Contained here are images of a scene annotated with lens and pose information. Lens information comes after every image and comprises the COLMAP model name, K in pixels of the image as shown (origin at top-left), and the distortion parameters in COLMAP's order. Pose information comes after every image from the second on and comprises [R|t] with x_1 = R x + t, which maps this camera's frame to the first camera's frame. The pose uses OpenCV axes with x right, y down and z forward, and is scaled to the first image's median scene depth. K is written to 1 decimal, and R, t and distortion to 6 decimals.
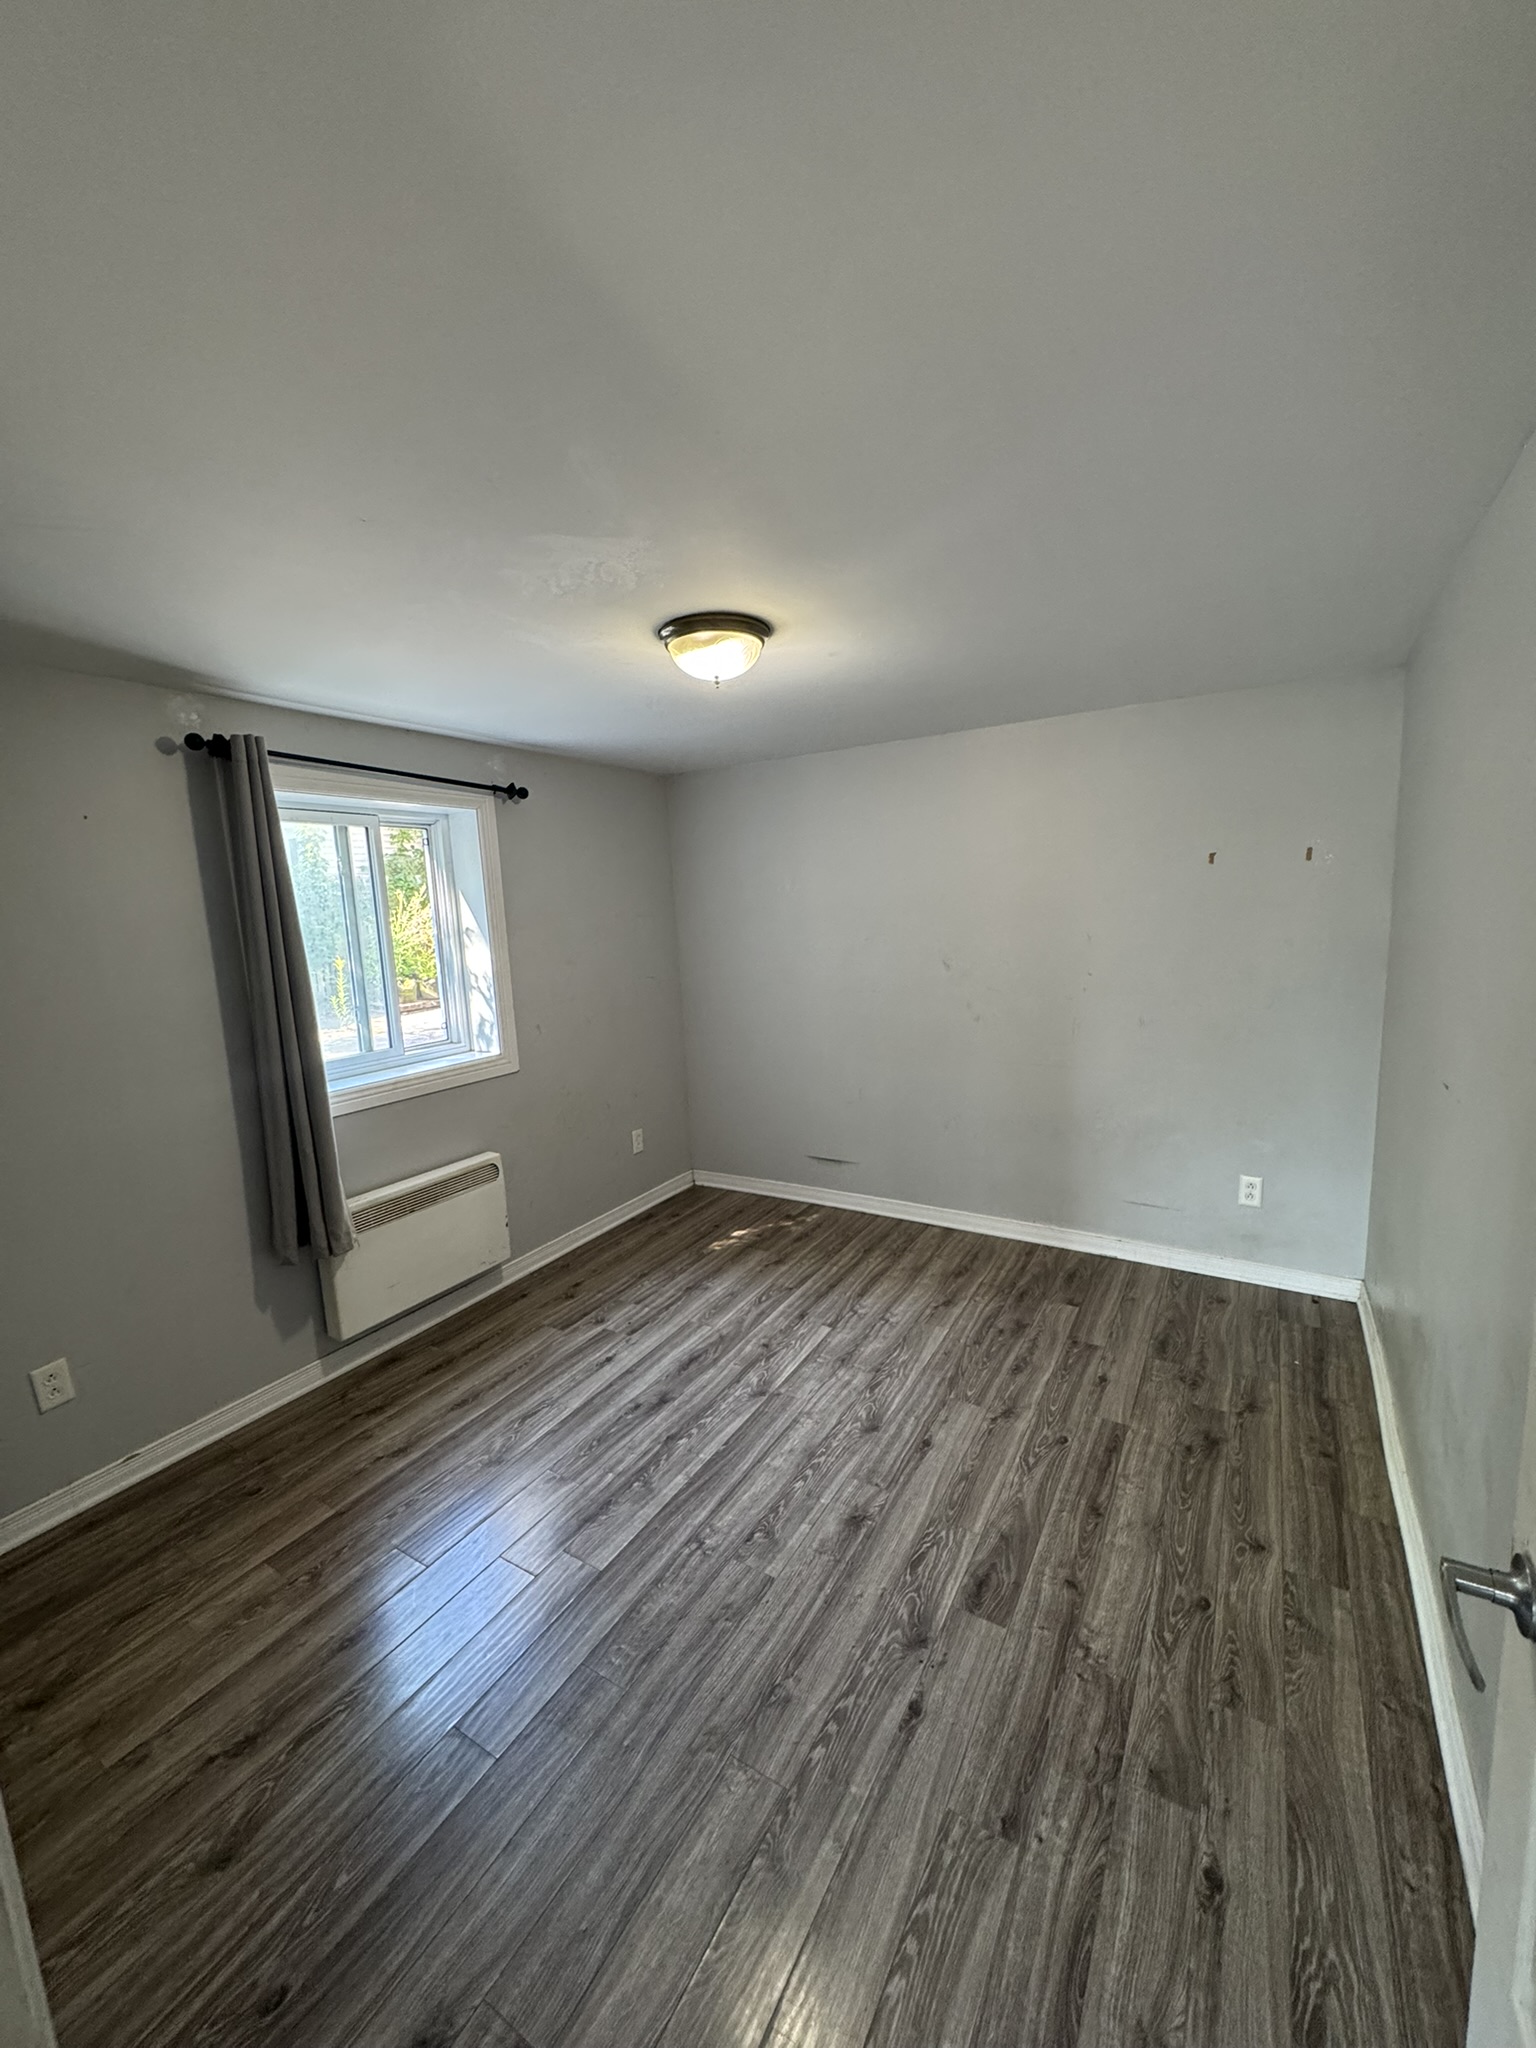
lens RADIAL K [[816.4, 0, 770.3], [0, 816.4, 1025.5], [0, 0, 1]] dist [0.000506, 0.000512]
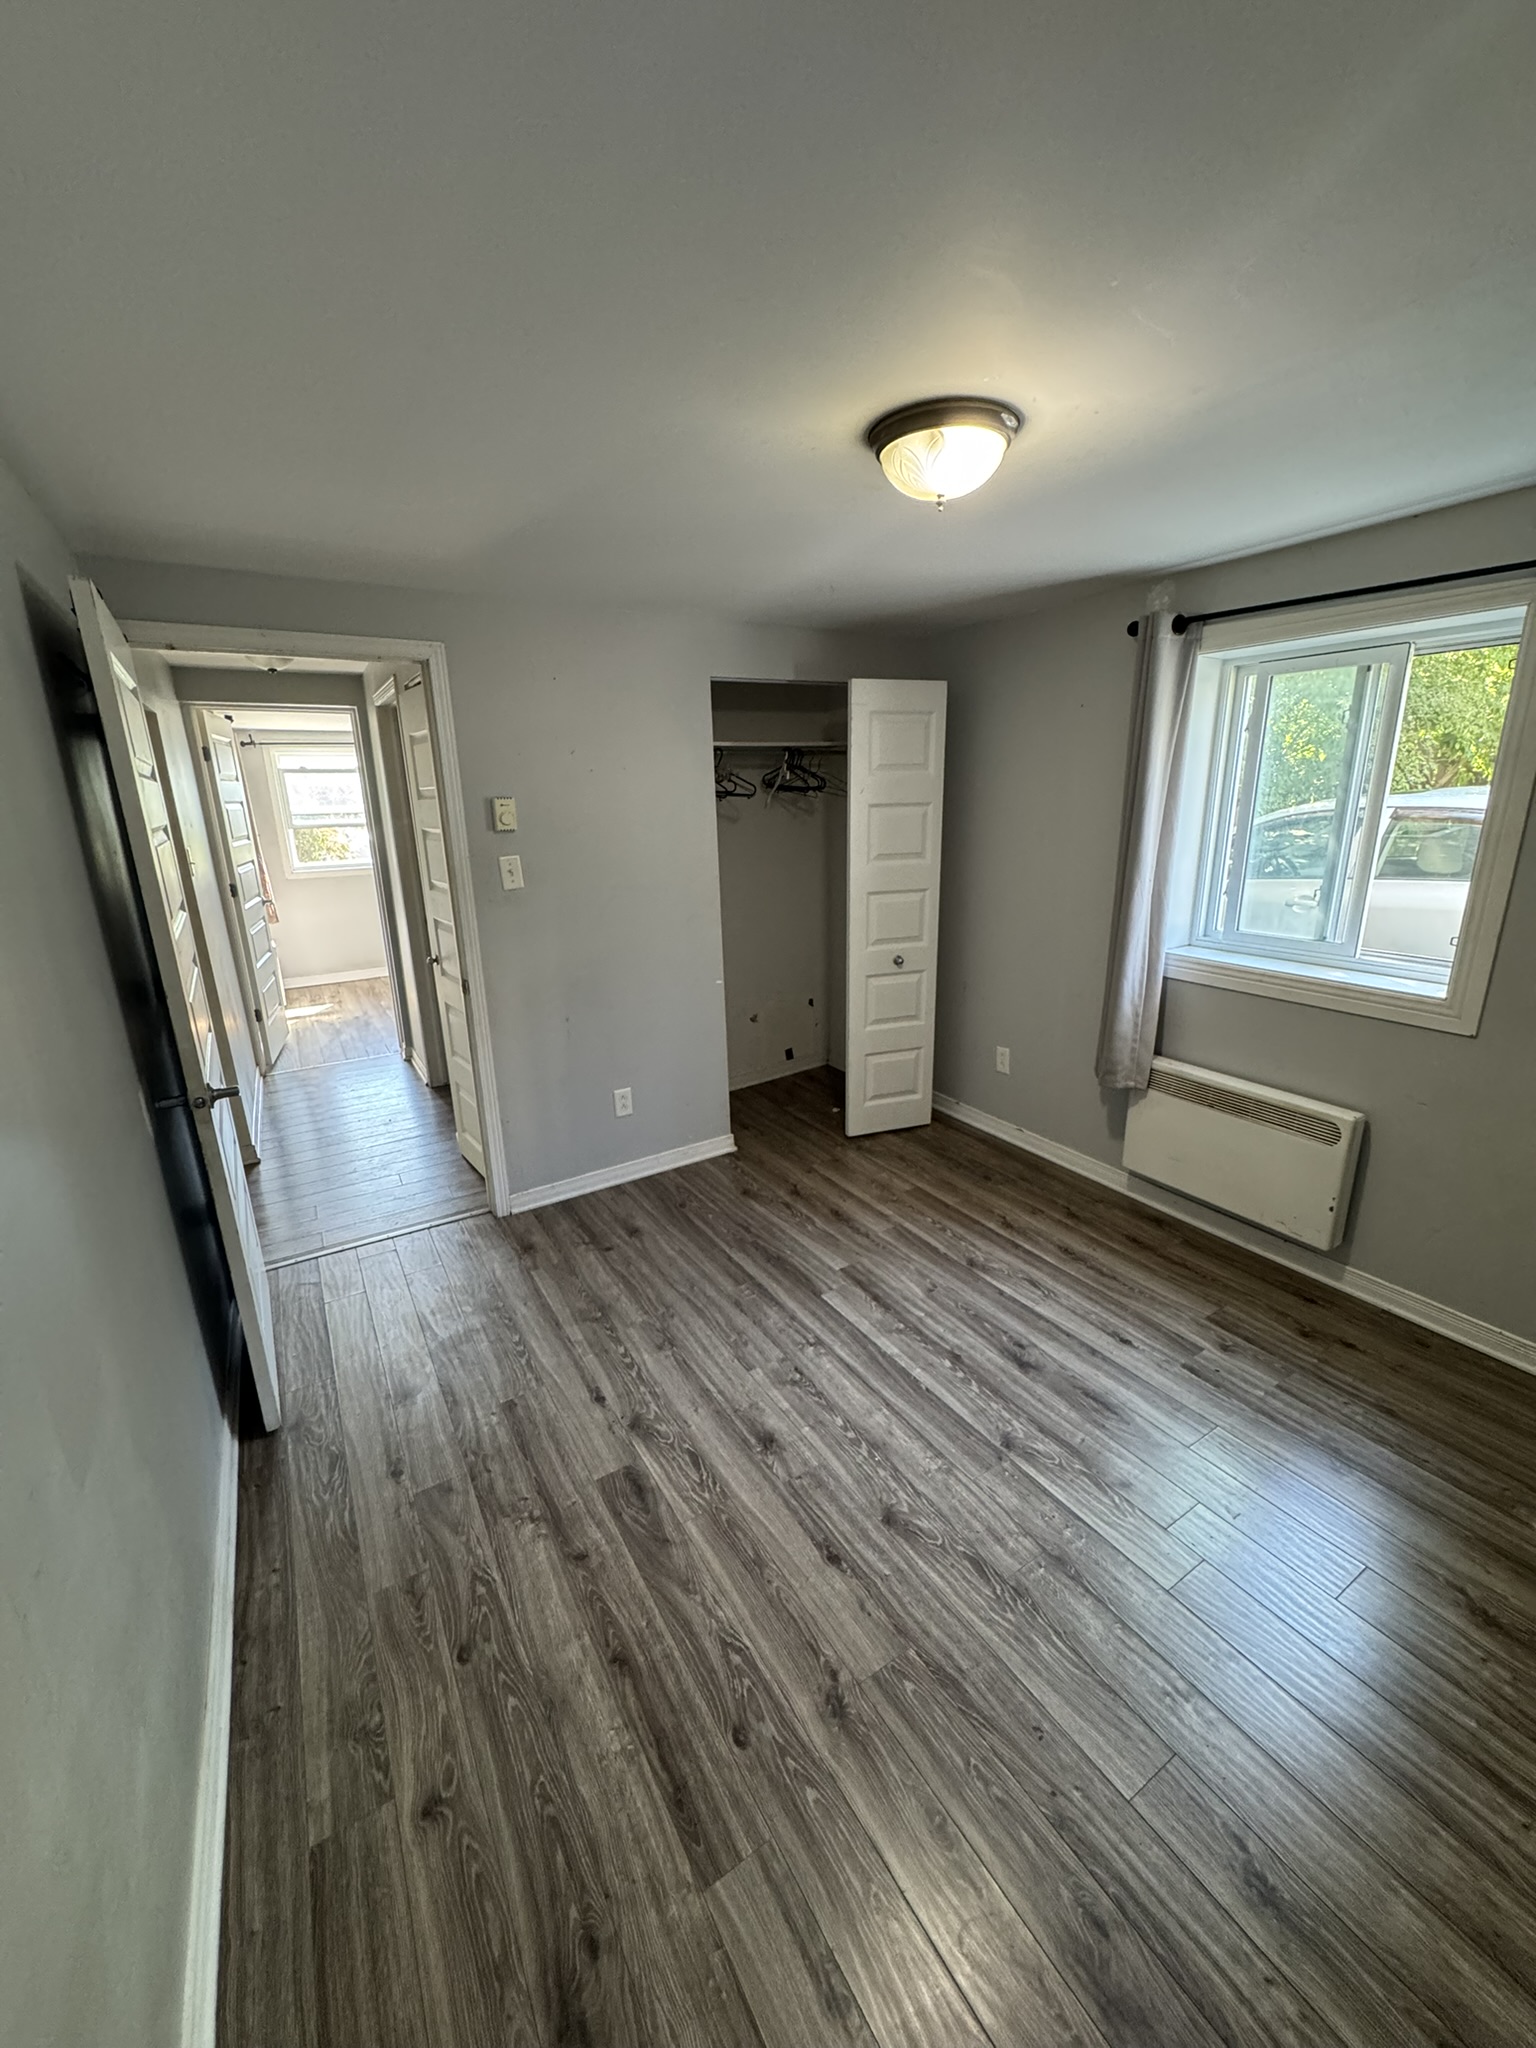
lens RADIAL K [[816.4, 0, 770.3], [0, 816.4, 1025.5], [0, 0, 1]] dist [0.000506, 0.000512]
pose [[-0.459777, 0.300170, -0.835765, 0.760974], [-0.085036, 0.921934, 0.377899, -0.235305], [0.883954, 0.244819, -0.398359, 1.232755]]
